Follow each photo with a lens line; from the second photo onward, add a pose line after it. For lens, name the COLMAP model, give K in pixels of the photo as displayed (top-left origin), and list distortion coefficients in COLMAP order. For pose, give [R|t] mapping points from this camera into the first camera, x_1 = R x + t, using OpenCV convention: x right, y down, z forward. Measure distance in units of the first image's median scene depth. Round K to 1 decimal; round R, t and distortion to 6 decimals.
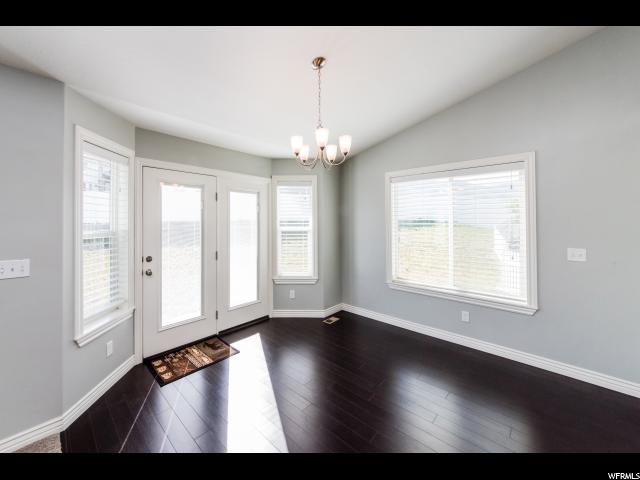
lens RADIAL K [[247.4, 0, 293.2], [0, 247.4, 219.0], [0, 0, 1]] dist [0.013196, 0.000222]
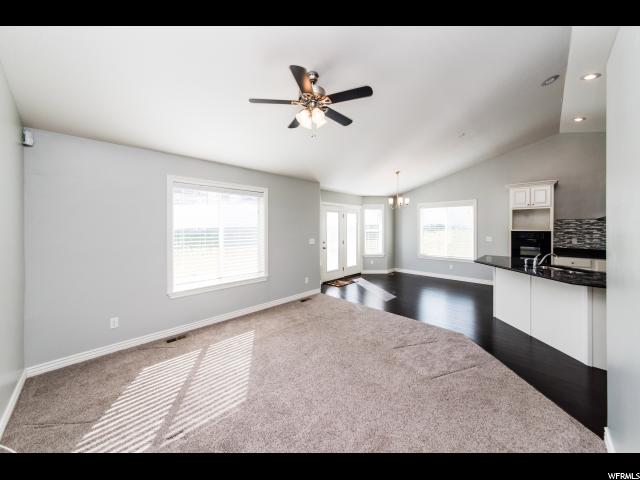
lens RADIAL K [[247.4, 0, 328.5], [0, 247.4, 227.4], [0, 0, 1]] dist [0.013196, 0.000222]
pose [[0.998569, -0.003607, 0.053354, -0.487112], [0.002810, 0.999883, 0.015013, -0.018379], [-0.053402, -0.014841, 0.998463, -1.049687]]
